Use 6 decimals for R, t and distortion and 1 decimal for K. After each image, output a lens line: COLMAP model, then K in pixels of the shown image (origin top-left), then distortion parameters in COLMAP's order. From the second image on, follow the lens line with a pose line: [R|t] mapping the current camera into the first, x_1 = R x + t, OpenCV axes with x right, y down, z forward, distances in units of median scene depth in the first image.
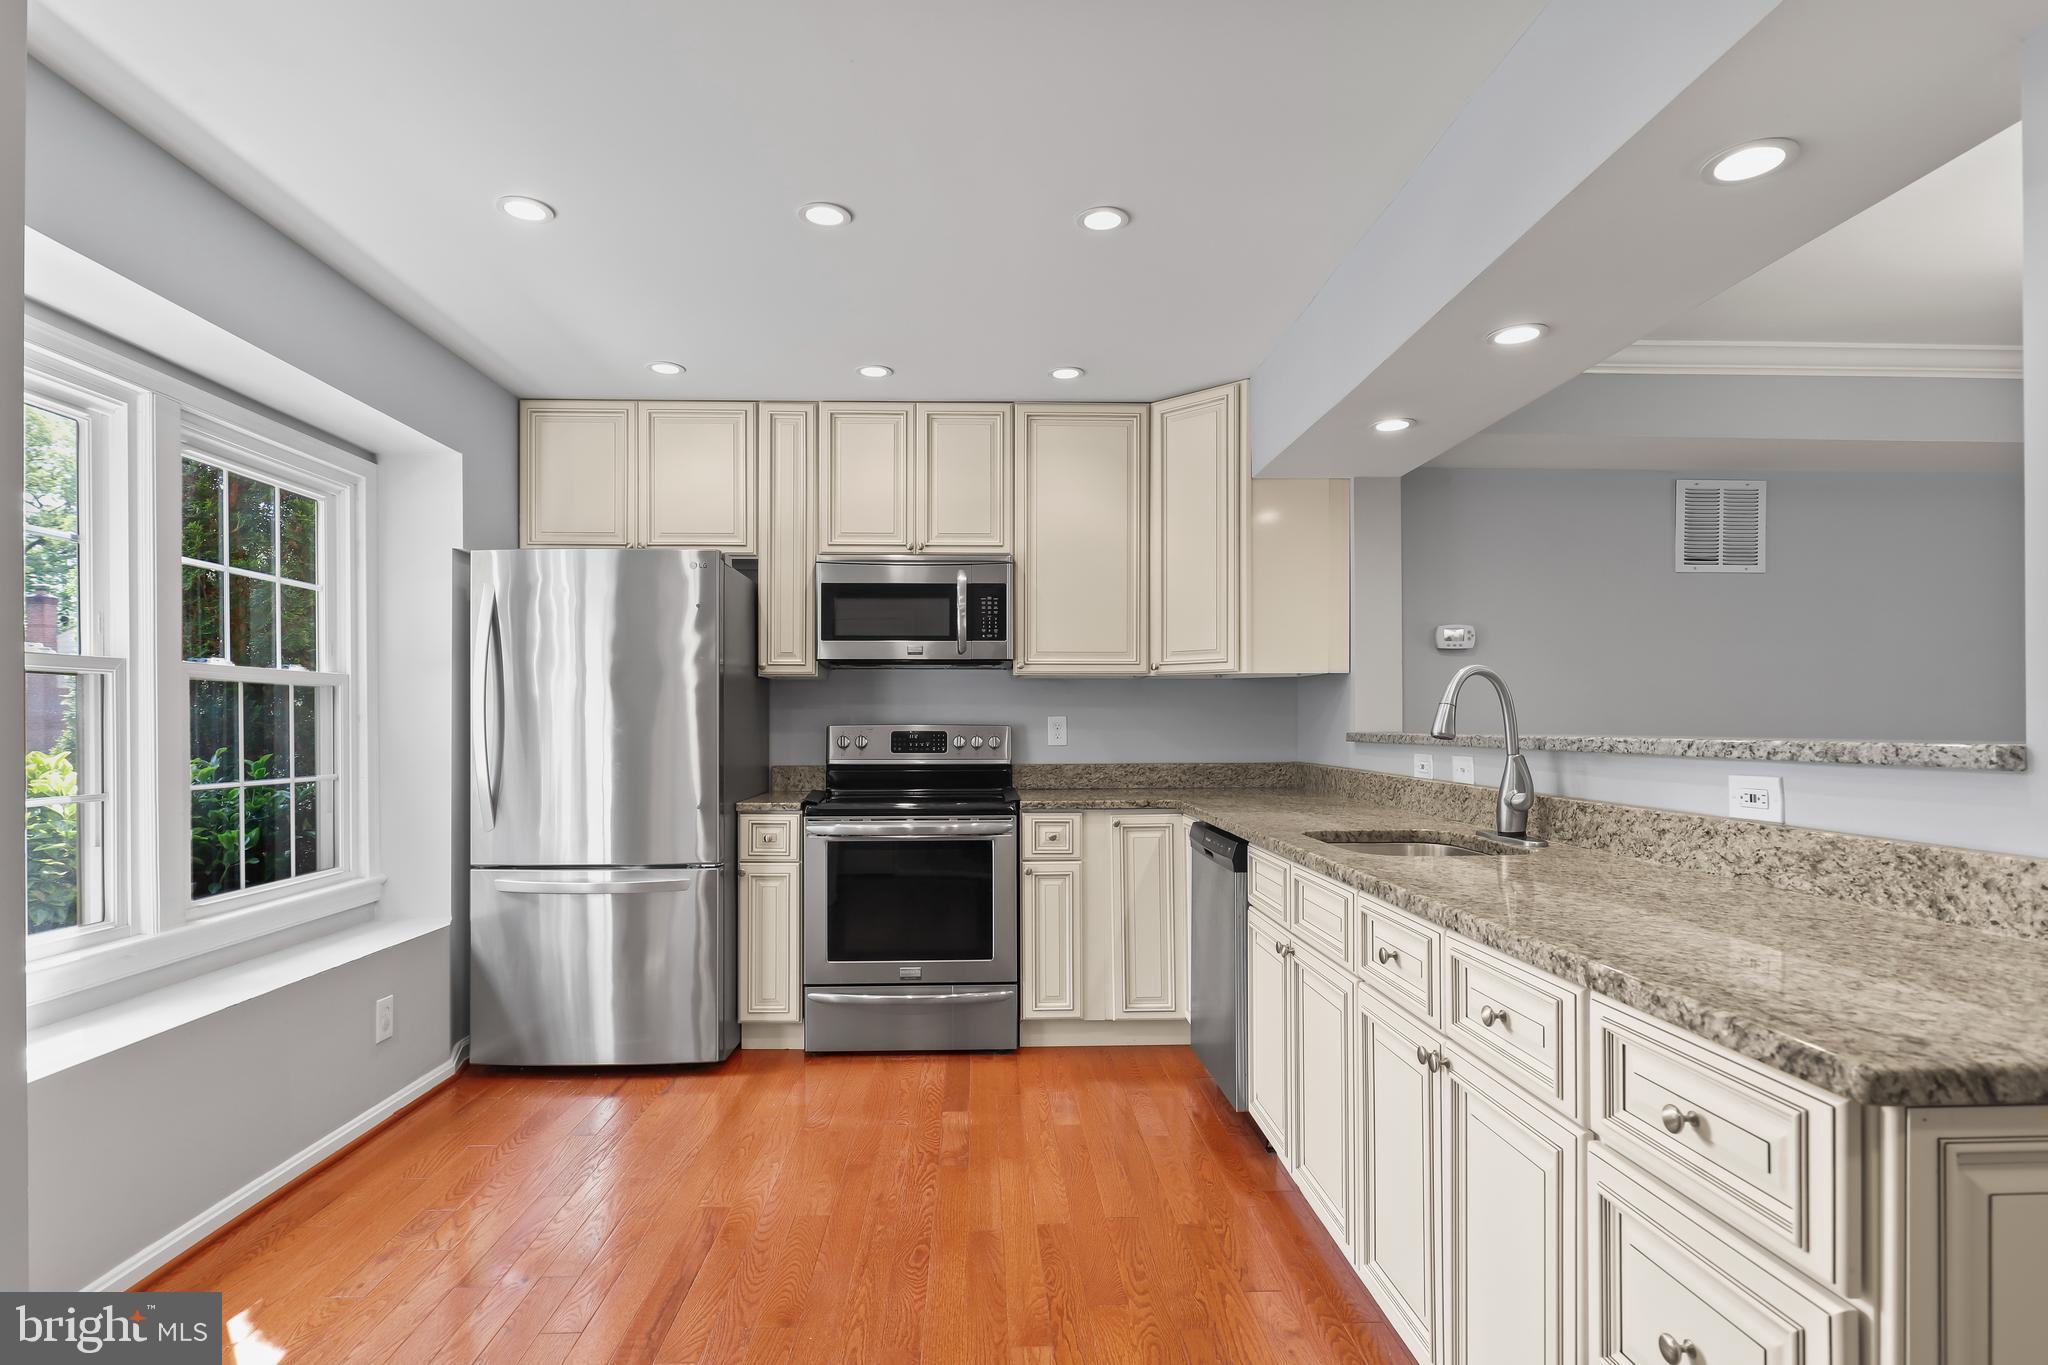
lens RADIAL K [[1033.8, 0, 1015.8], [0, 1033.8, 713.2], [0, 0, 1]] dist [-0.001633, -0.002558]
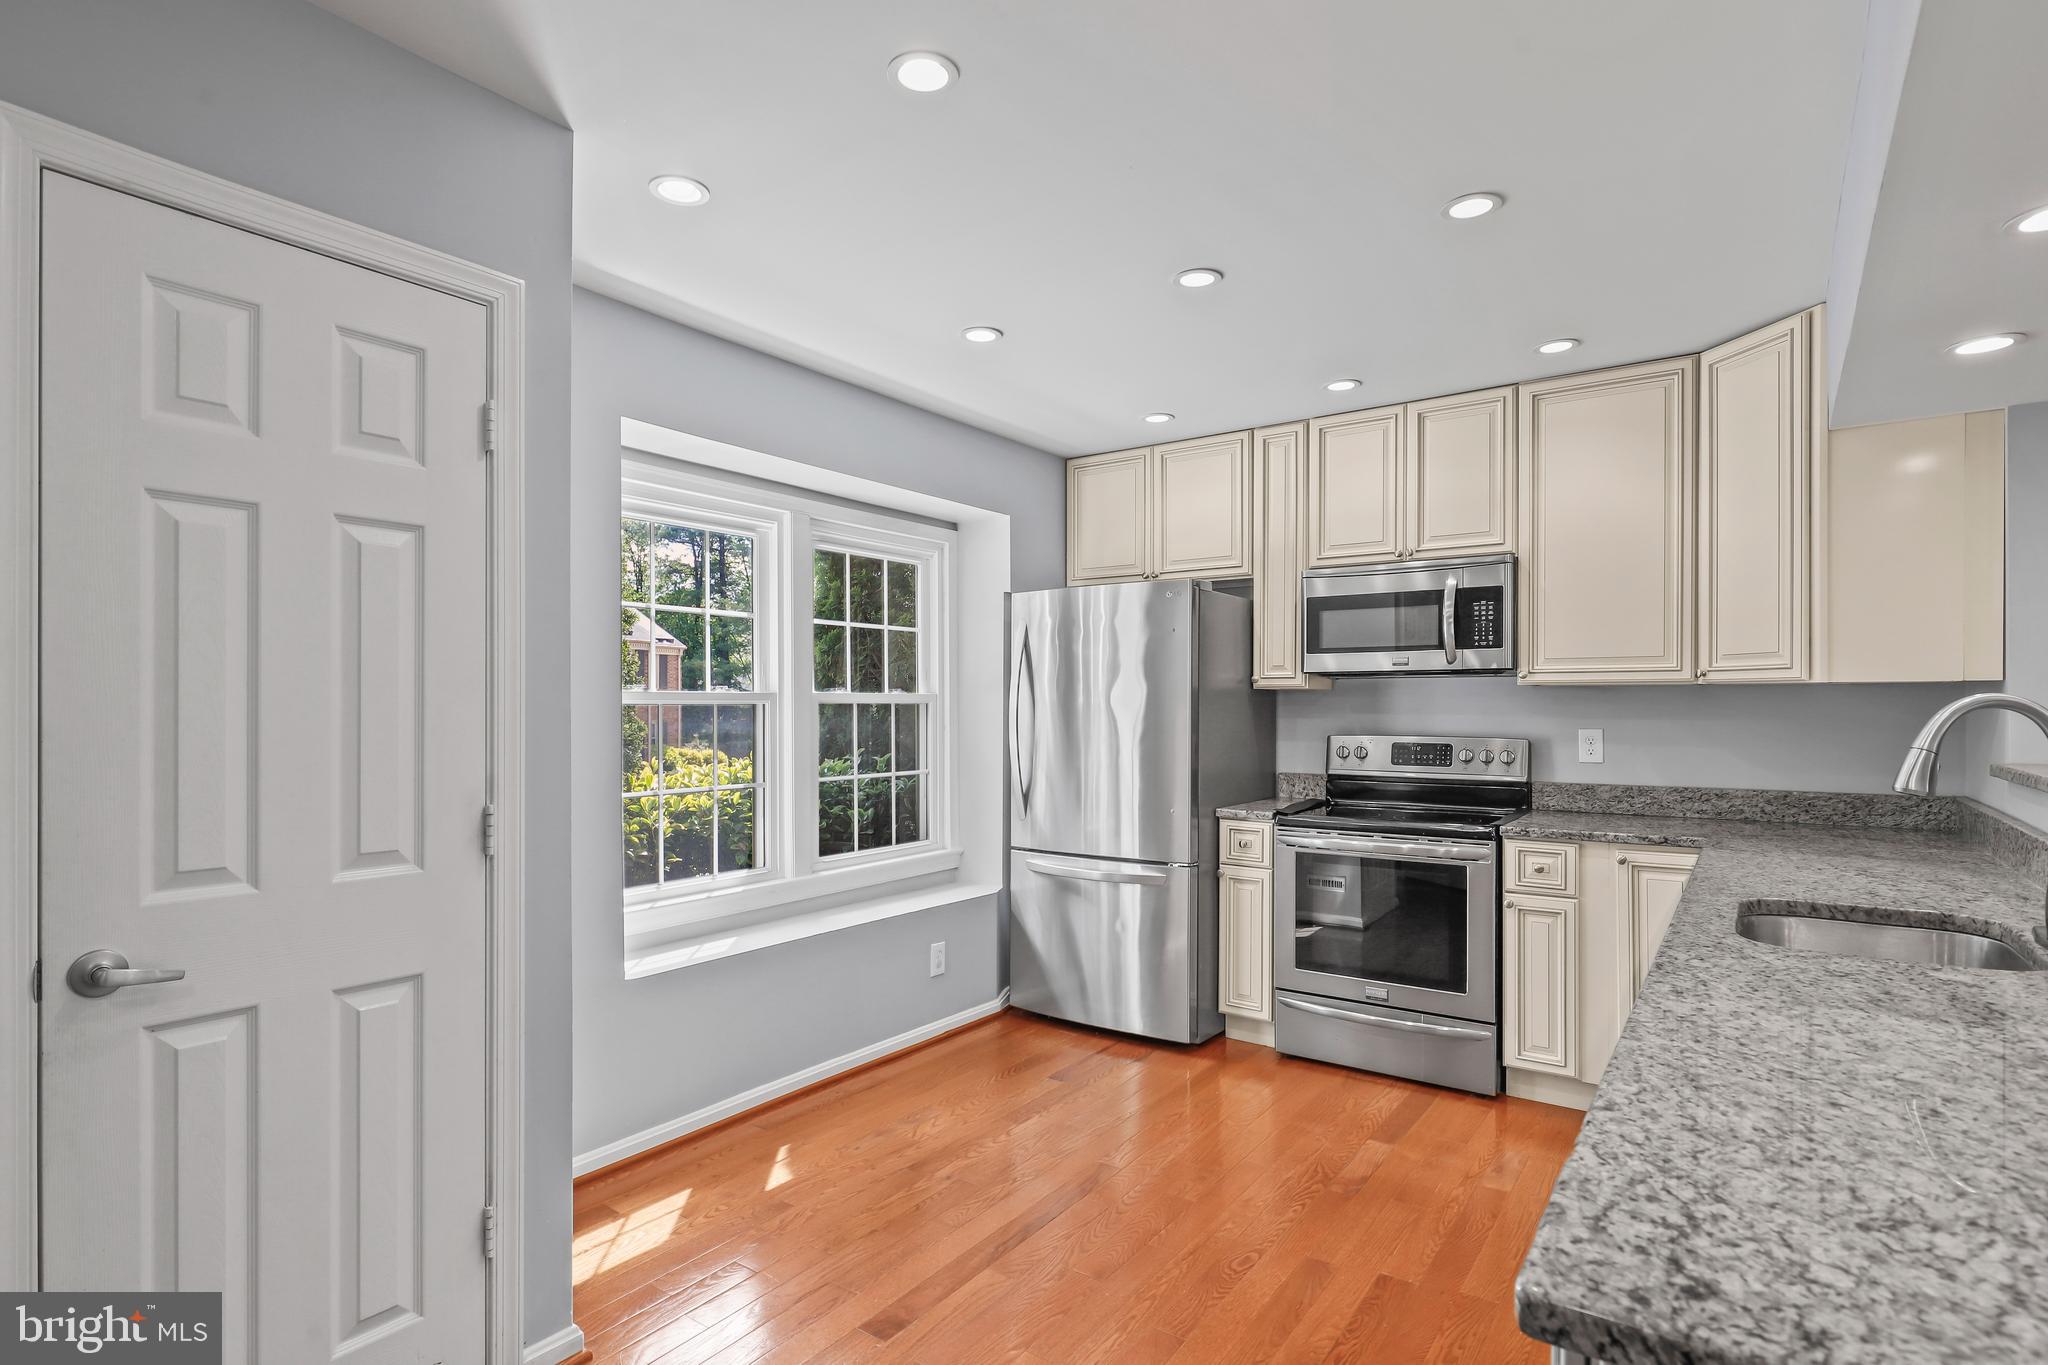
lens RADIAL K [[1033.8, 0, 1027.1], [0, 1033.8, 699.2], [0, 0, 1]] dist [-0.001633, -0.002558]
pose [[0.793381, -0.001408, -0.608723, 0.238421], [0.003549, 0.999991, 0.002311, -0.032052], [0.608715, -0.003994, 0.793379, 0.021864]]
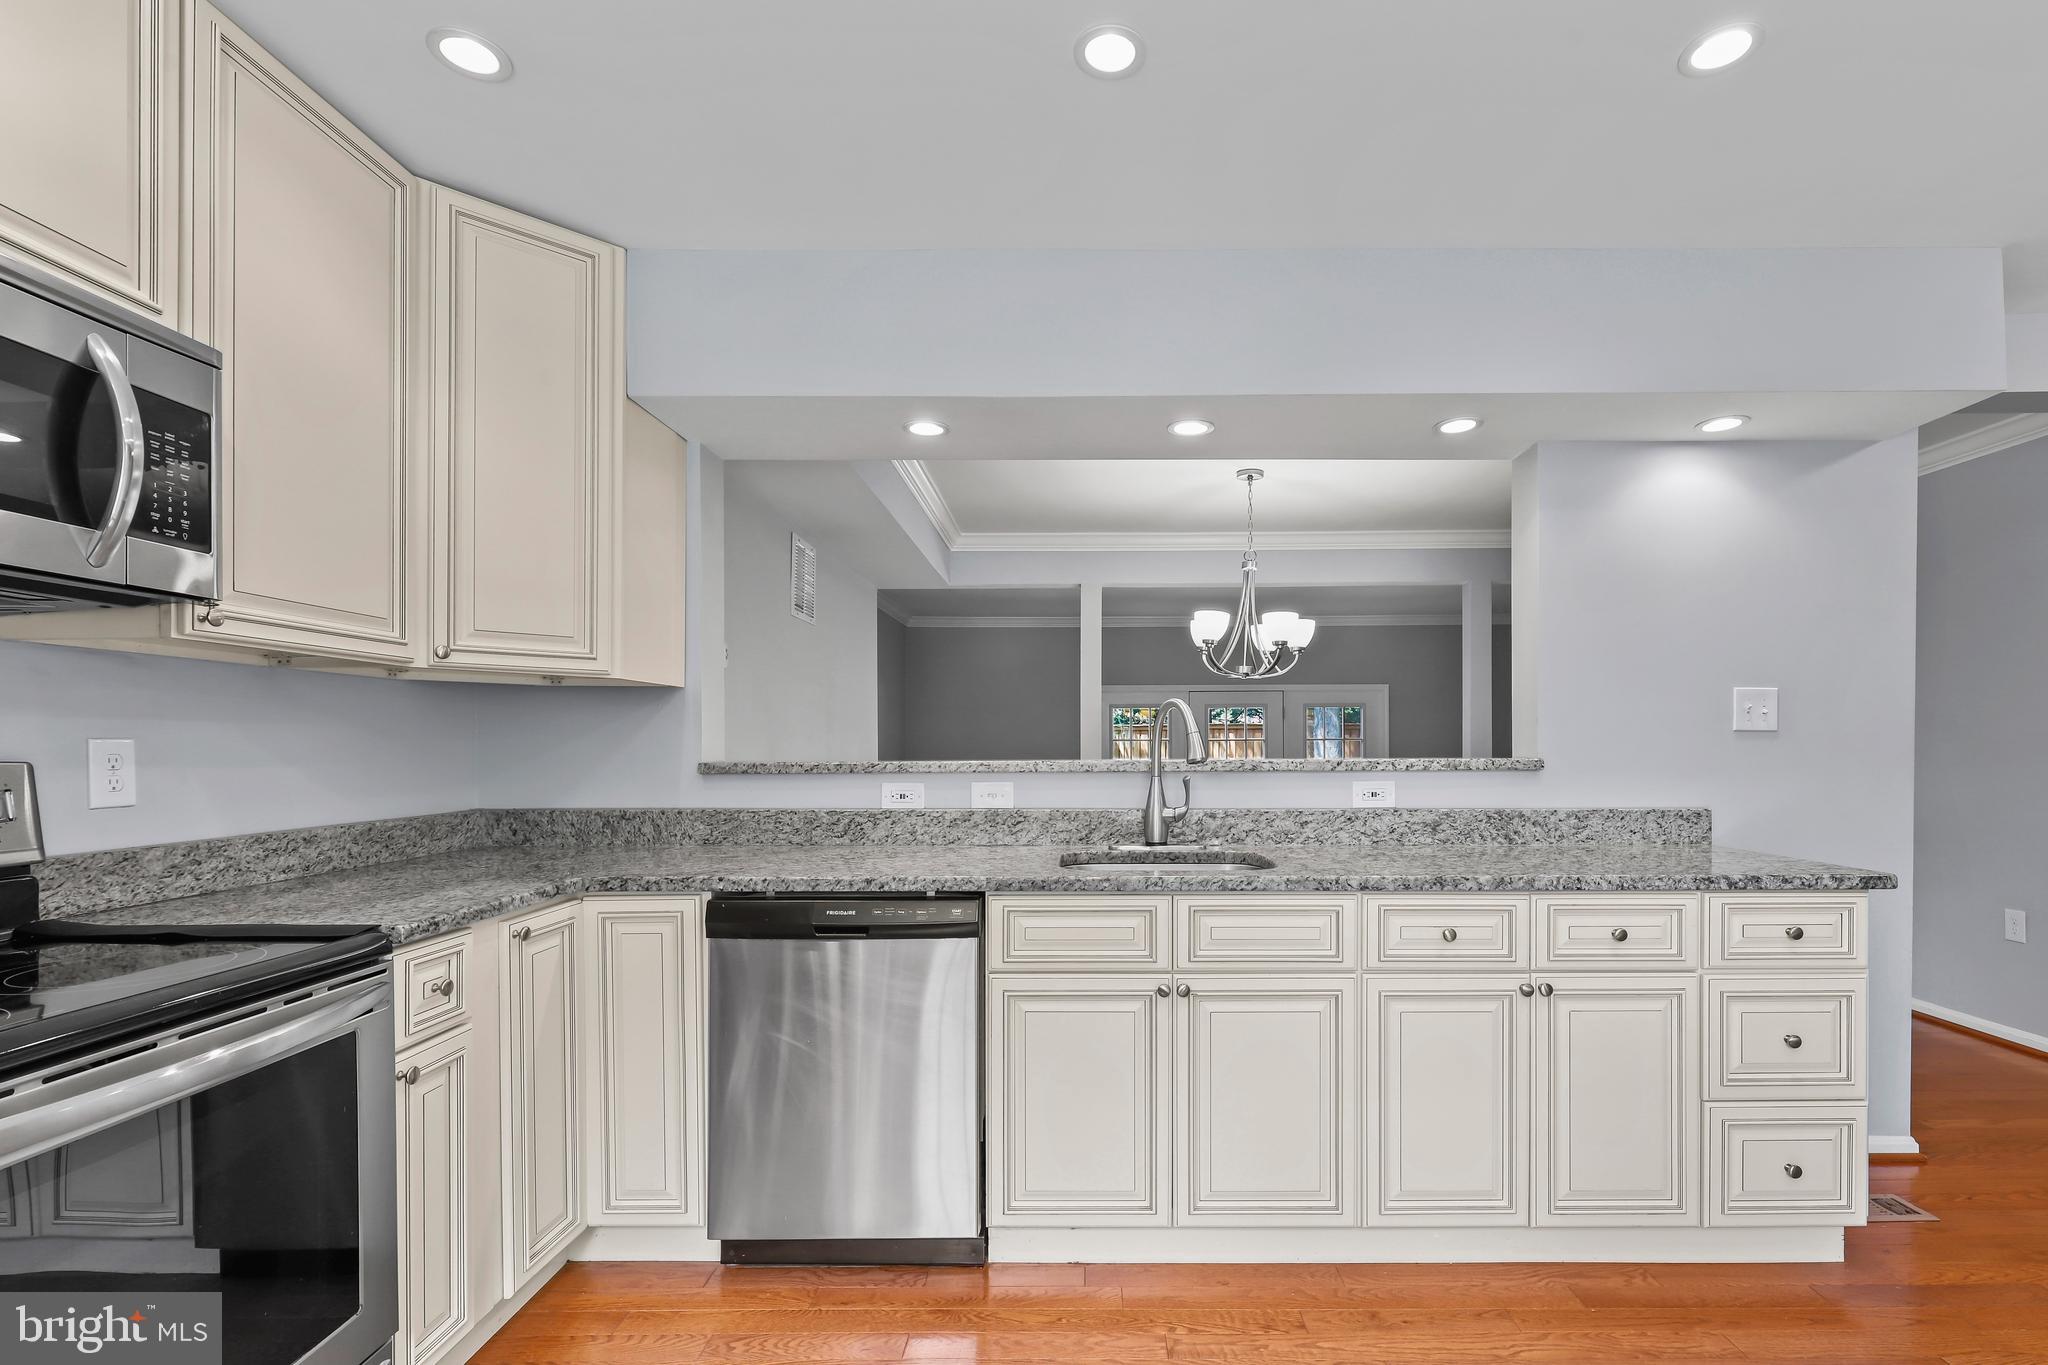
lens RADIAL K [[941.7, 0, 1105.0], [0, 941.7, 745.6], [0, 0, 1]] dist [0.003993, -0.000555]
pose [[0.042753, 0.000792, 0.999085, -0.412873], [-0.006294, 0.999980, -0.000523, 0.004059], [-0.999066, -0.006266, 0.042758, 0.700488]]
